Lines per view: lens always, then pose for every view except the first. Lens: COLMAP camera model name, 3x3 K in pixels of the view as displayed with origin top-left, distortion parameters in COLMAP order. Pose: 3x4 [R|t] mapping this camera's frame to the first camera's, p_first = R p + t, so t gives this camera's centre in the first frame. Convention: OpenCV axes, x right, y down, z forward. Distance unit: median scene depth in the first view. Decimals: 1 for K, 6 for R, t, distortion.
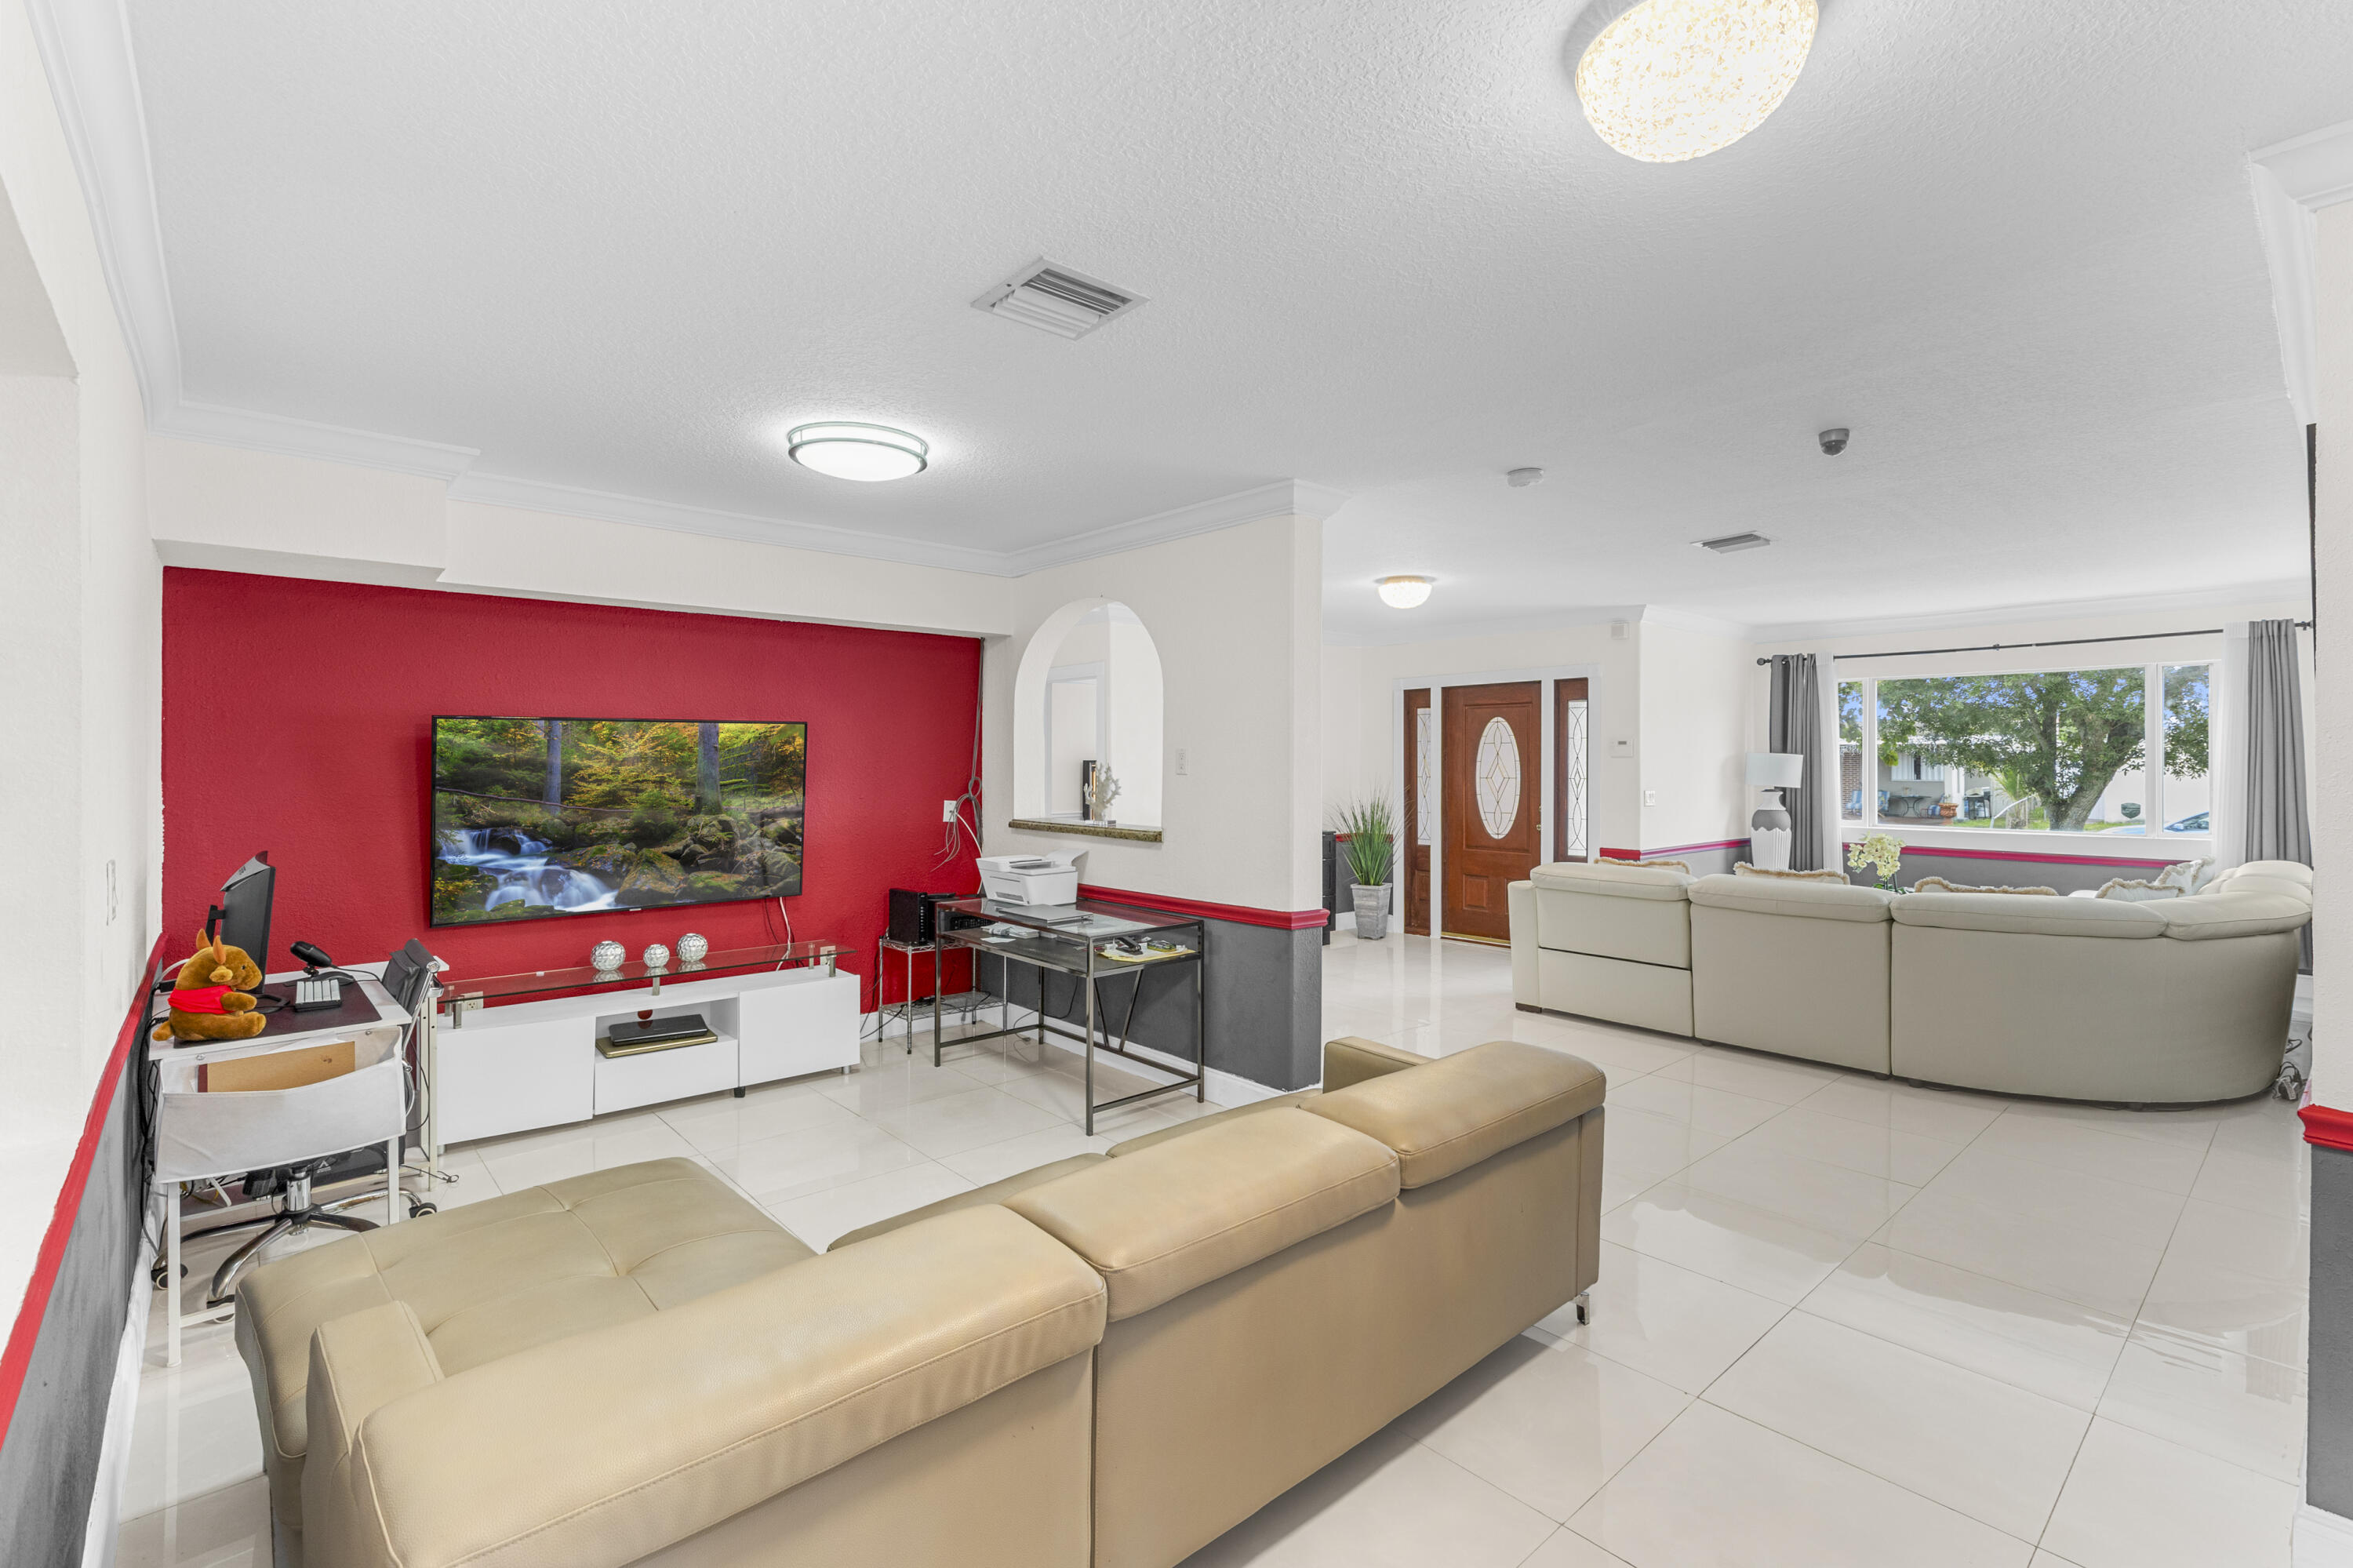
lens RADIAL K [[1058.8, 0, 1174.5], [0, 1058.8, 753.9], [0, 0, 1]] dist [0.002450, 0.000440]
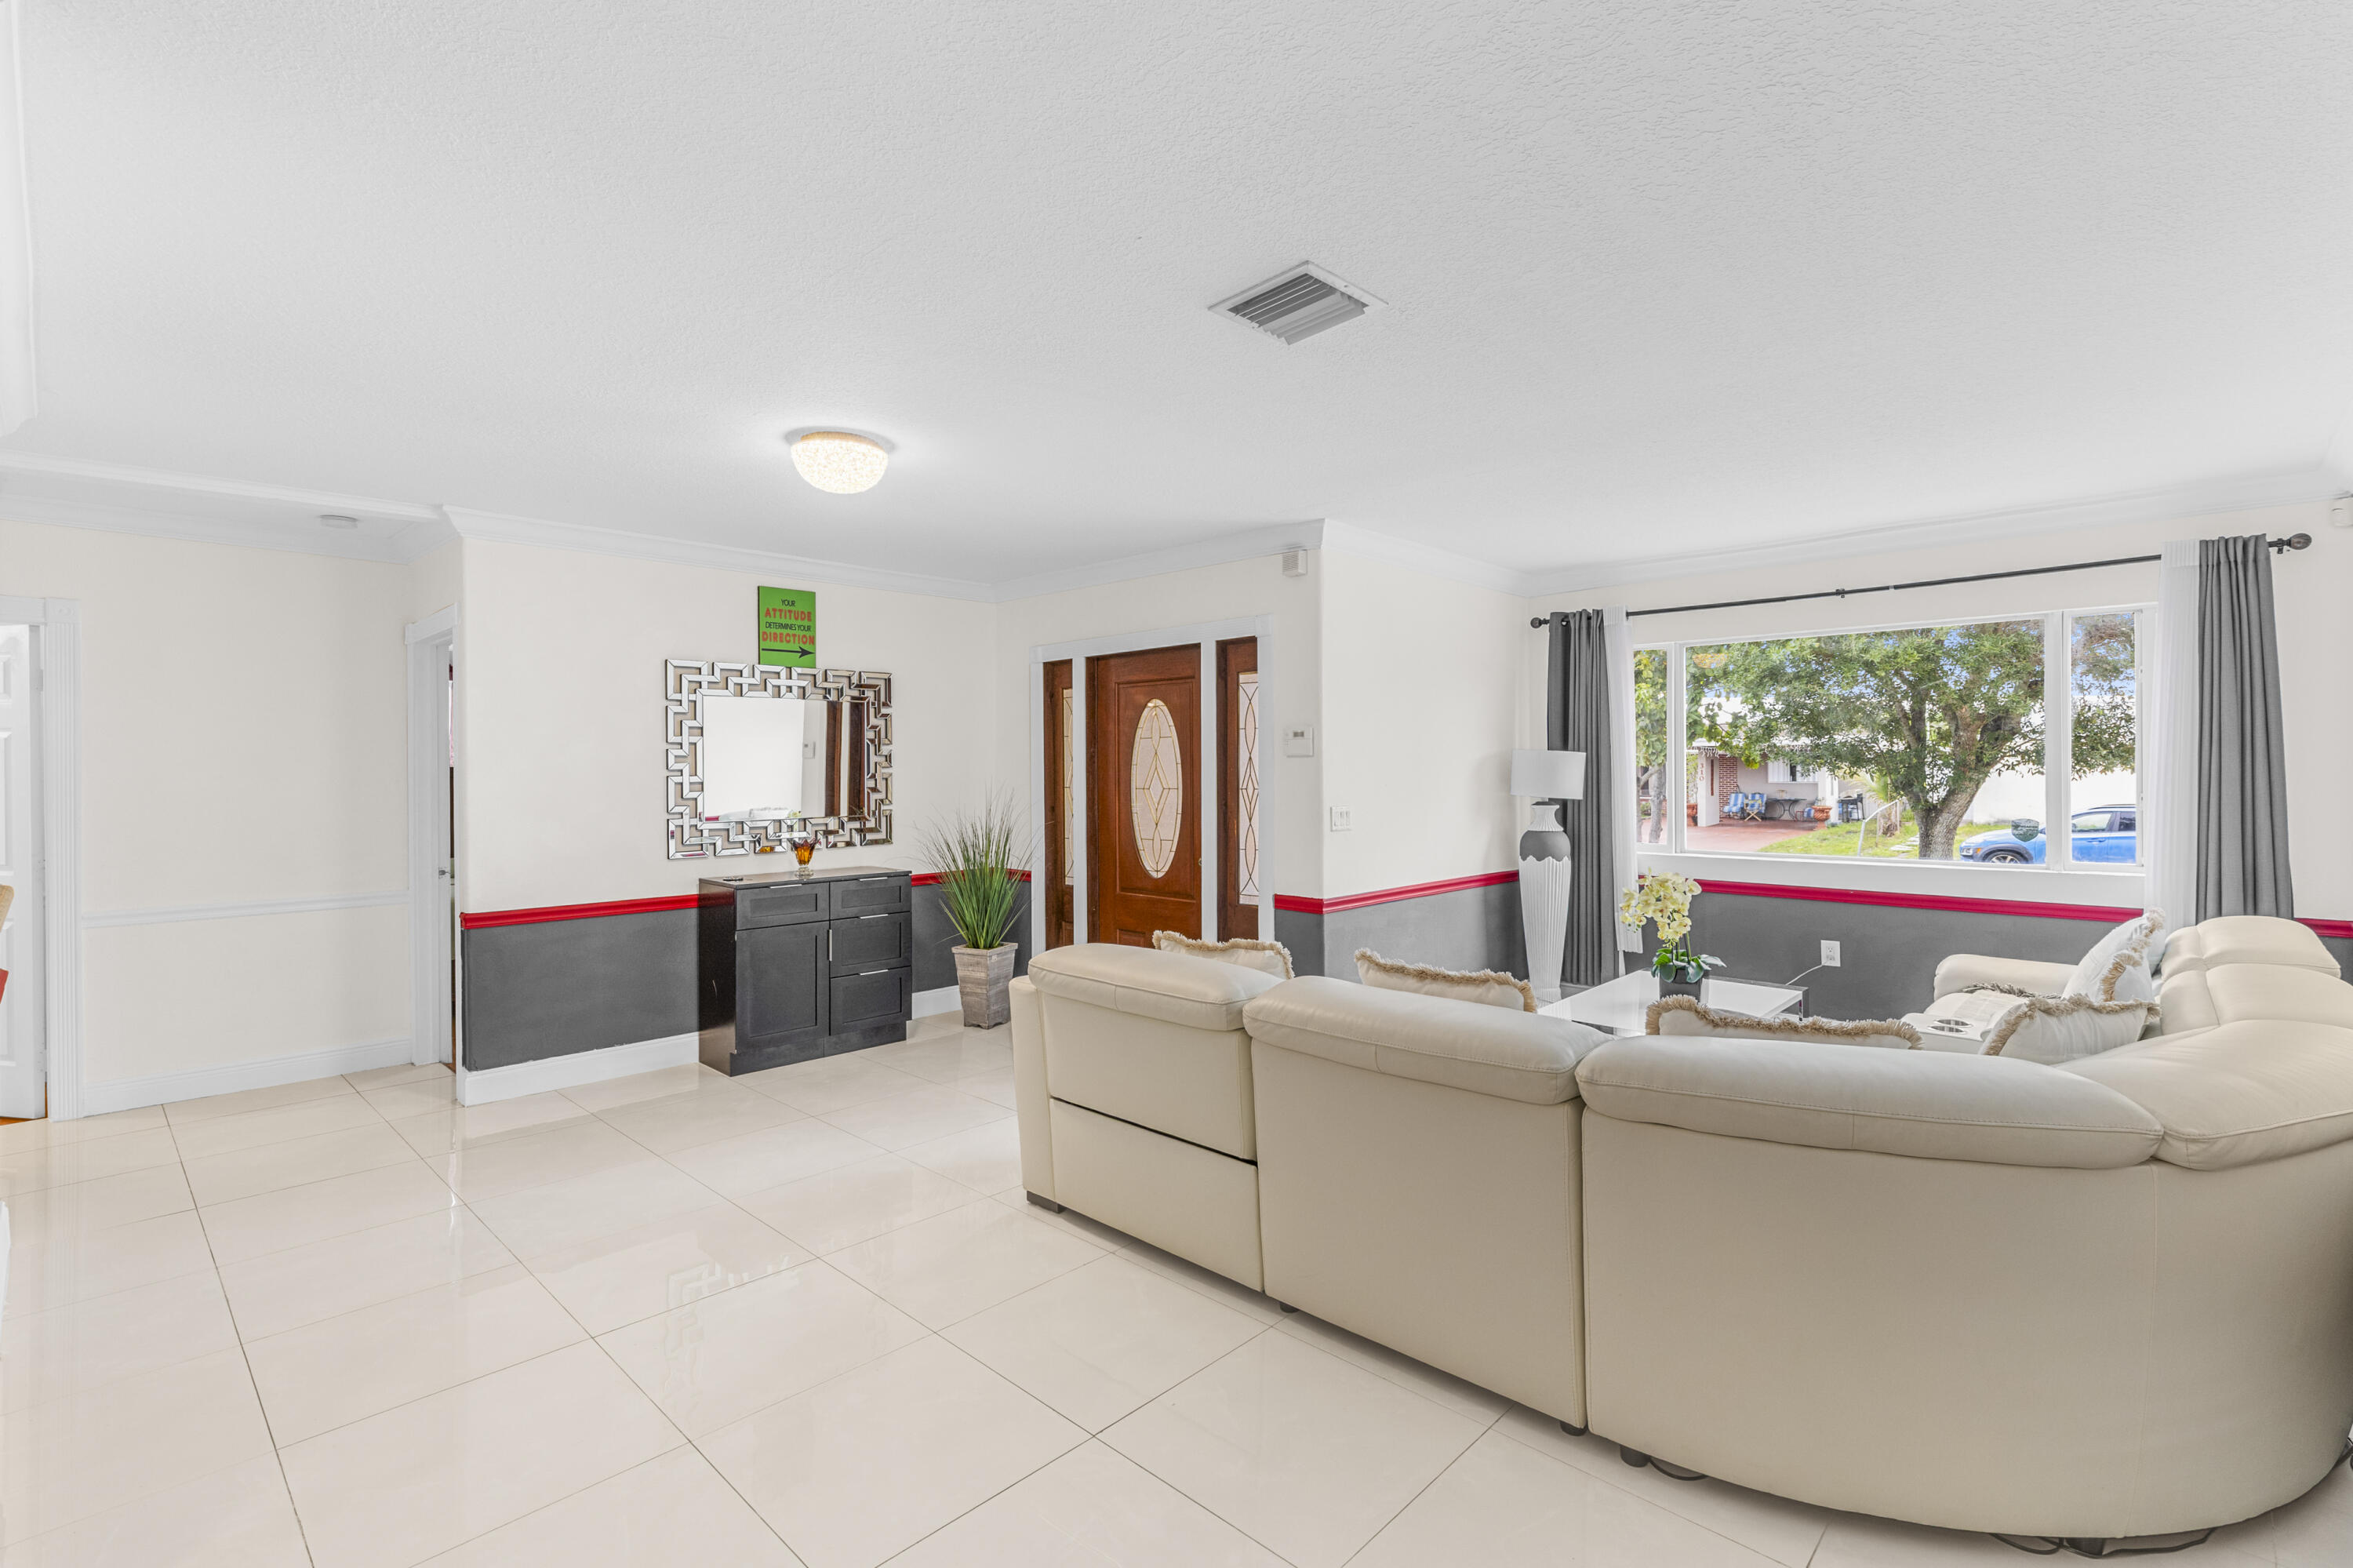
lens RADIAL K [[1073.4, 0, 1171.5], [0, 1073.4, 764.4], [0, 0, 1]] dist [0.002551, -0.000077]
pose [[0.996749, -0.006502, 0.080307, 0.270900], [0.006200, 0.999973, 0.004016, 0.004531], [-0.080331, -0.003506, 0.996762, 0.322284]]
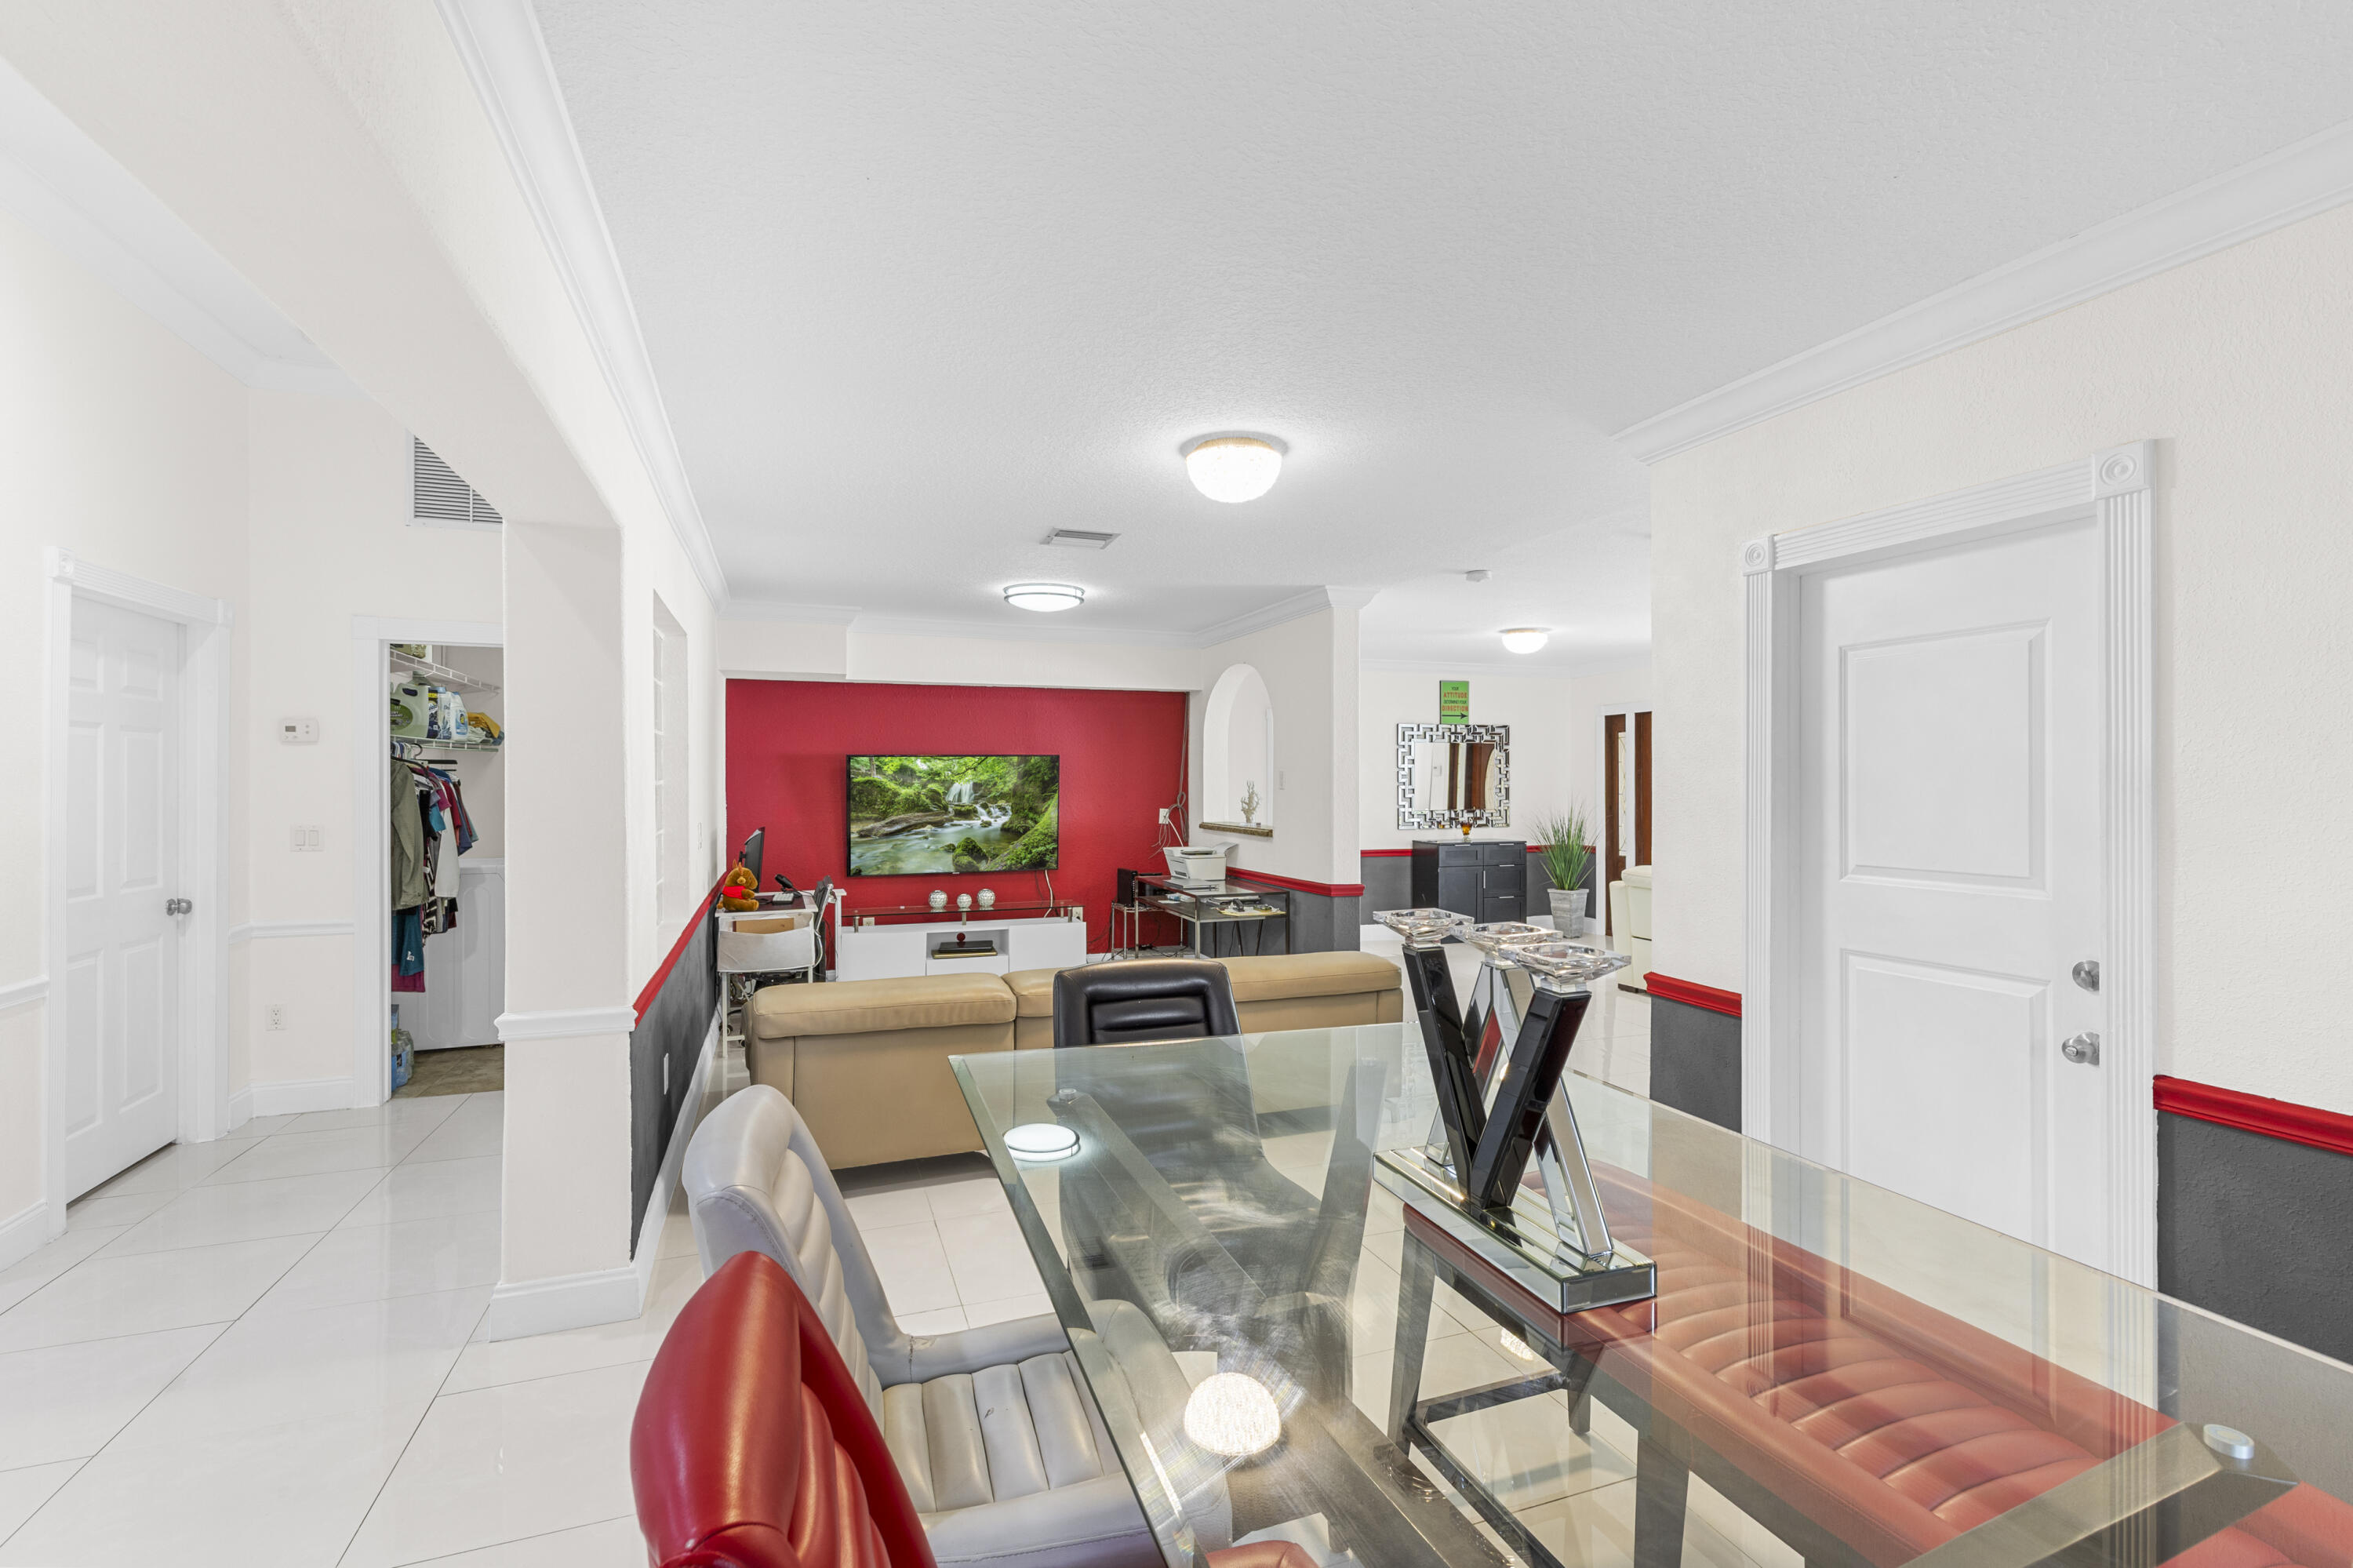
lens RADIAL K [[1052.0, 0, 1177.4], [0, 1052.0, 778.7], [0, 0, 1]] dist [0.002265, 0.000120]
pose [[0.929660, -0.003652, -0.368402, 0.229208], [0.004811, 0.999986, 0.002229, 0.000758], [0.368388, -0.003845, 0.929664, -0.212173]]
